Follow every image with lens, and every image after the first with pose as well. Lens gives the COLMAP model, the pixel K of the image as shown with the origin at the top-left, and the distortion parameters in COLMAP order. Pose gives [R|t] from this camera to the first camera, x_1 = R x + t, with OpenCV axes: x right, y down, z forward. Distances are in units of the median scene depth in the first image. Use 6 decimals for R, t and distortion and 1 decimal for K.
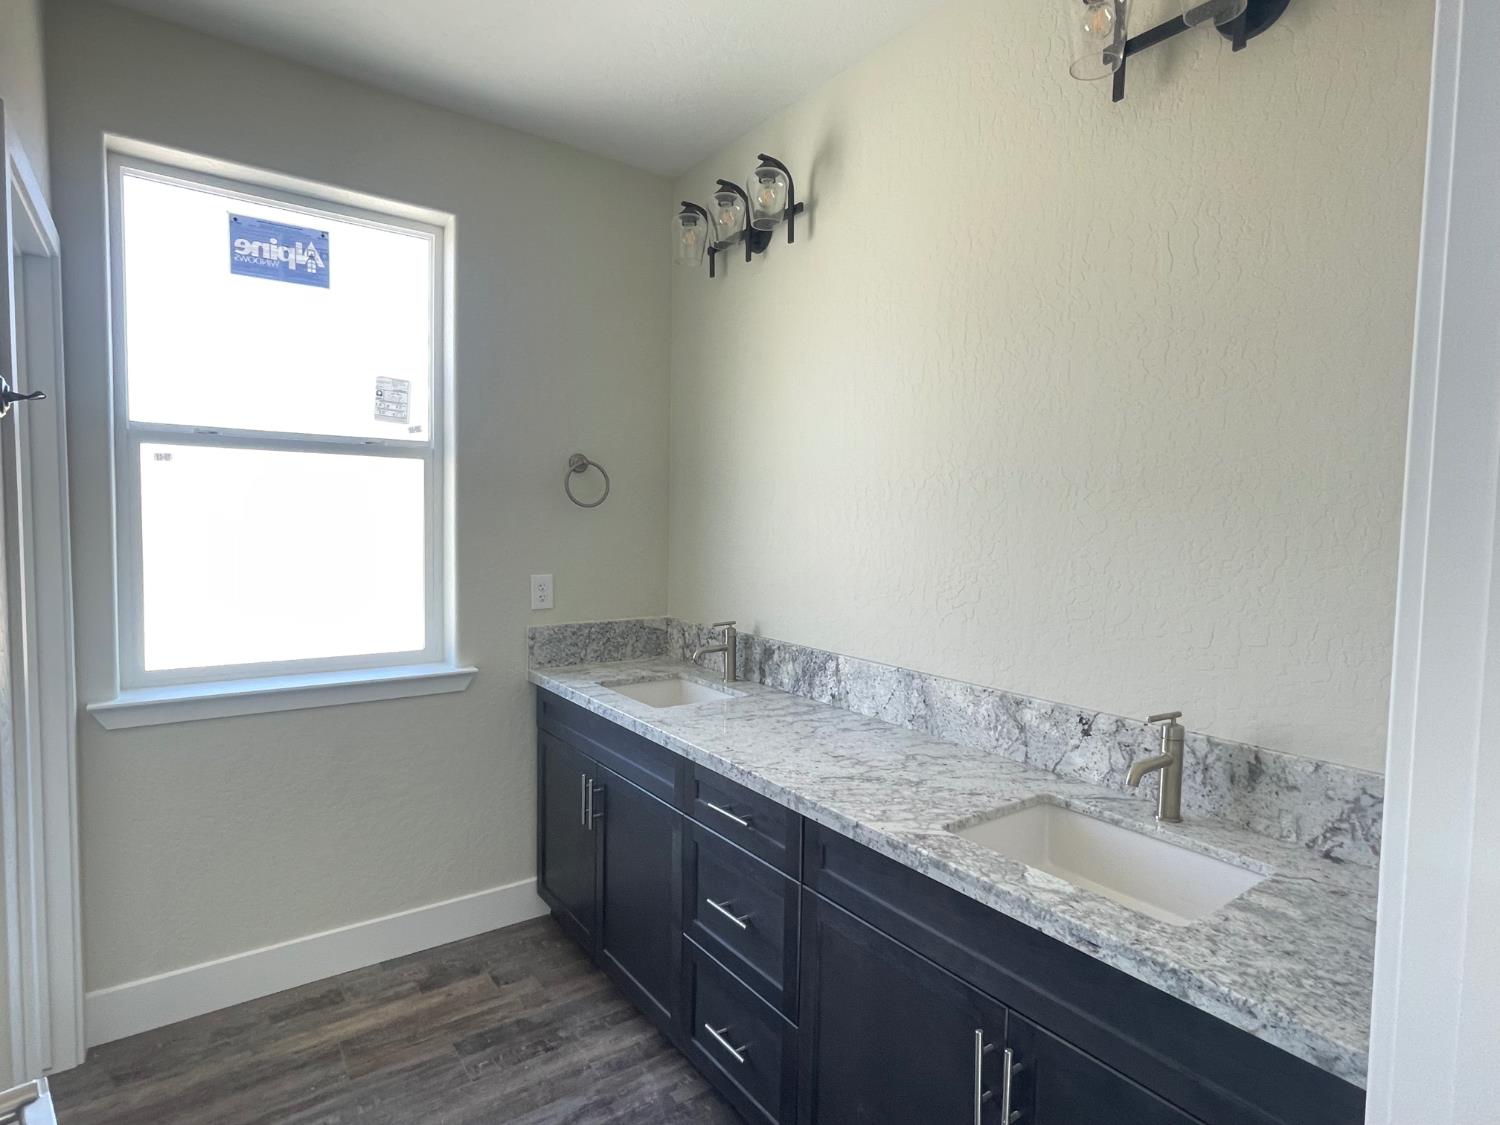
lens RADIAL K [[787.4, 0, 750.0], [0, 787.4, 562.5], [0, 0, 1]] dist [-0.002854, 0.002162]
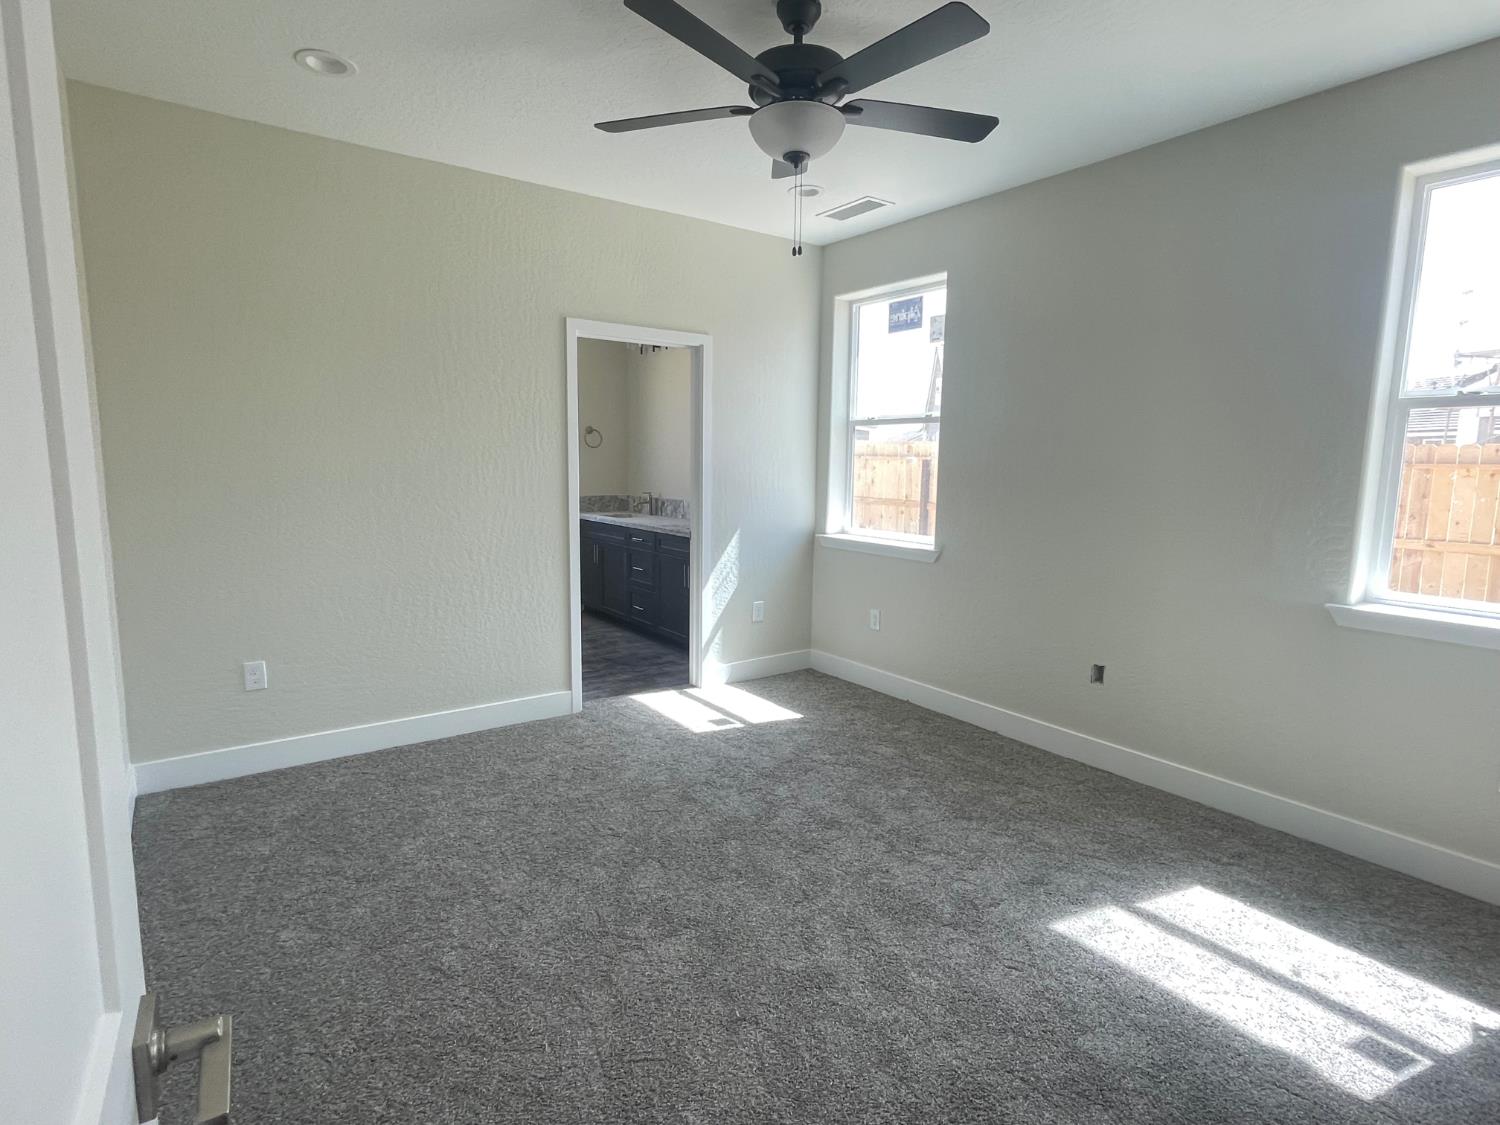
lens RADIAL K [[787.4, 0, 750.0], [0, 787.4, 562.5], [0, 0, 1]] dist [-0.002854, 0.002162]
pose [[0.999945, -0.004732, 0.009331, 0.285893], [0.003957, 0.996678, 0.081344, 0.096678], [-0.009685, -0.081303, 0.996642, -1.648418]]
